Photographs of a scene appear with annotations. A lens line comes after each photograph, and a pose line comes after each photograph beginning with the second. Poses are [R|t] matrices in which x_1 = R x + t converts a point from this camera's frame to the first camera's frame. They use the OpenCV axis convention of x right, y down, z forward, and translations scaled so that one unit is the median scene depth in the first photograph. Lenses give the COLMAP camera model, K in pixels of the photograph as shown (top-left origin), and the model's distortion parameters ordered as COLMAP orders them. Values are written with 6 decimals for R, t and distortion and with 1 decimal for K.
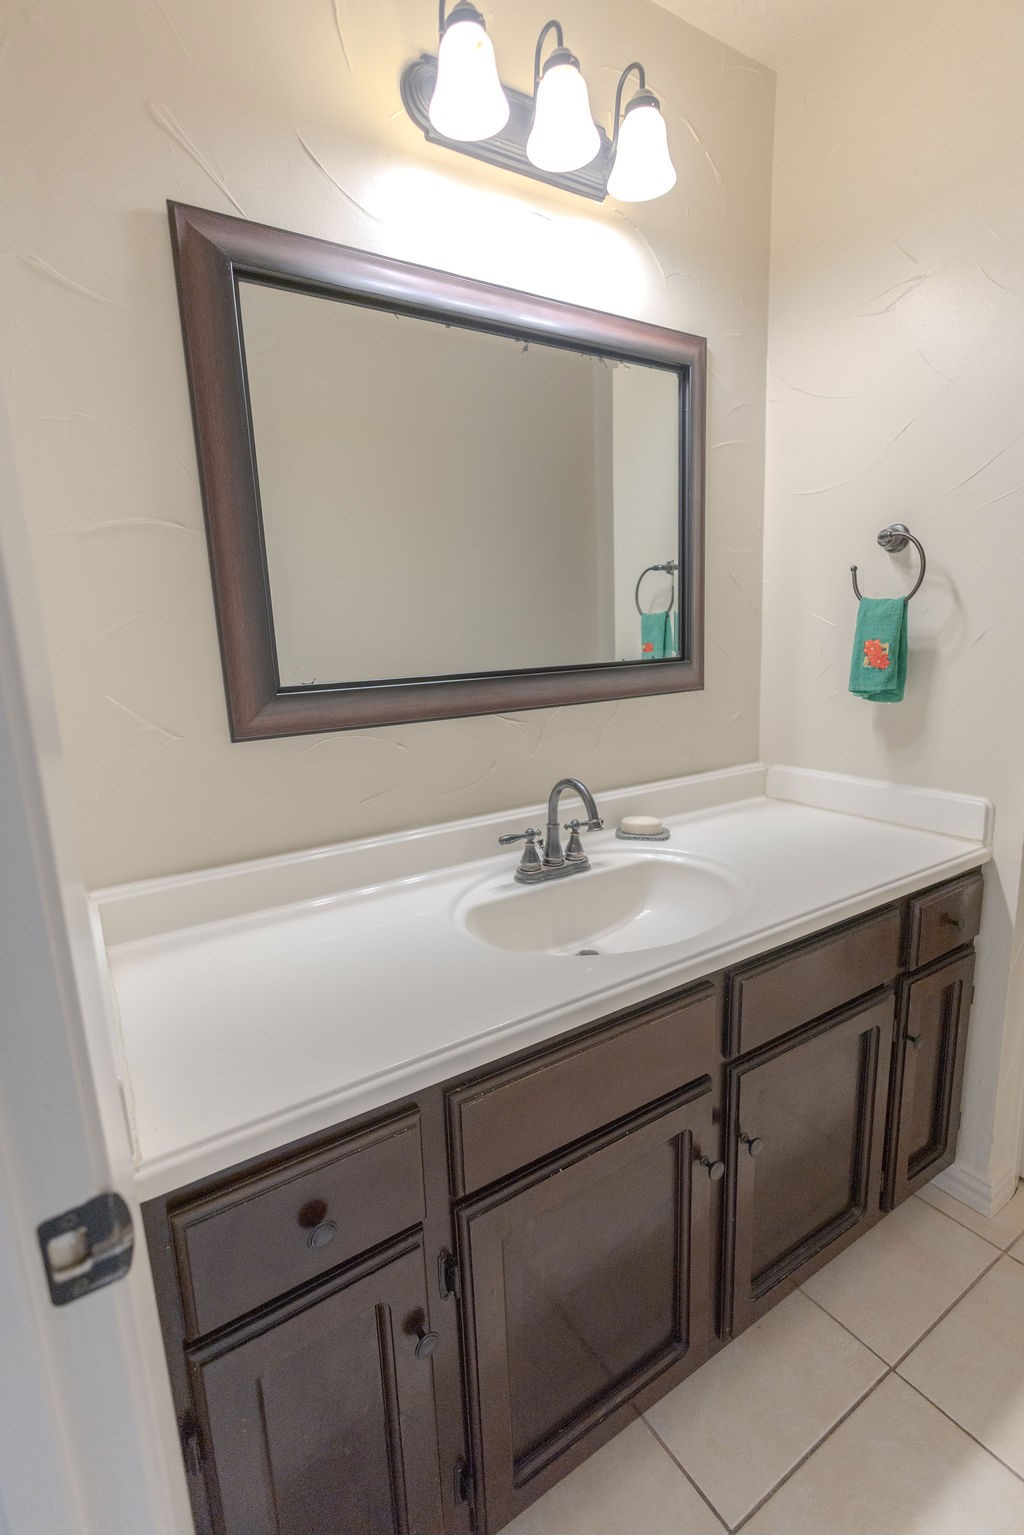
lens RADIAL K [[702.0, 0, 512.0], [0, 702.0, 767.5], [0, 0, 1]] dist [-0.003690, 0.003530]
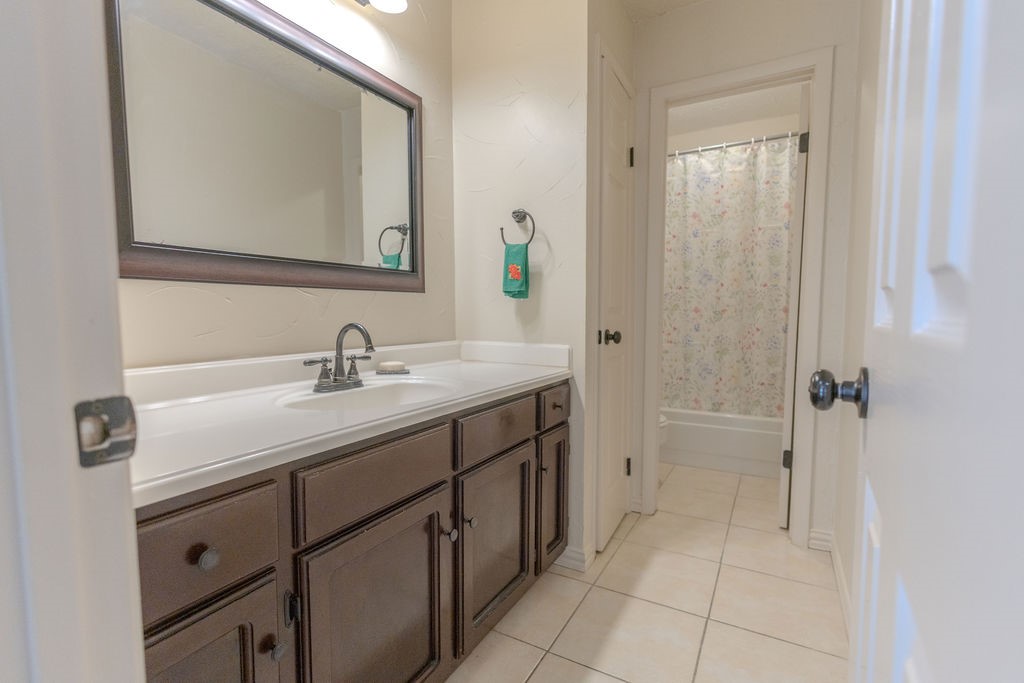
lens RADIAL K [[468.3, 0, 507.0], [0, 468.3, 339.5], [0, 0, 1]] dist [-0.003690, 0.003530]
pose [[0.887440, 0.008784, 0.460840, -0.088723], [0.054244, 0.990880, -0.123345, 0.189753], [-0.457720, 0.134459, 0.878870, -0.085937]]
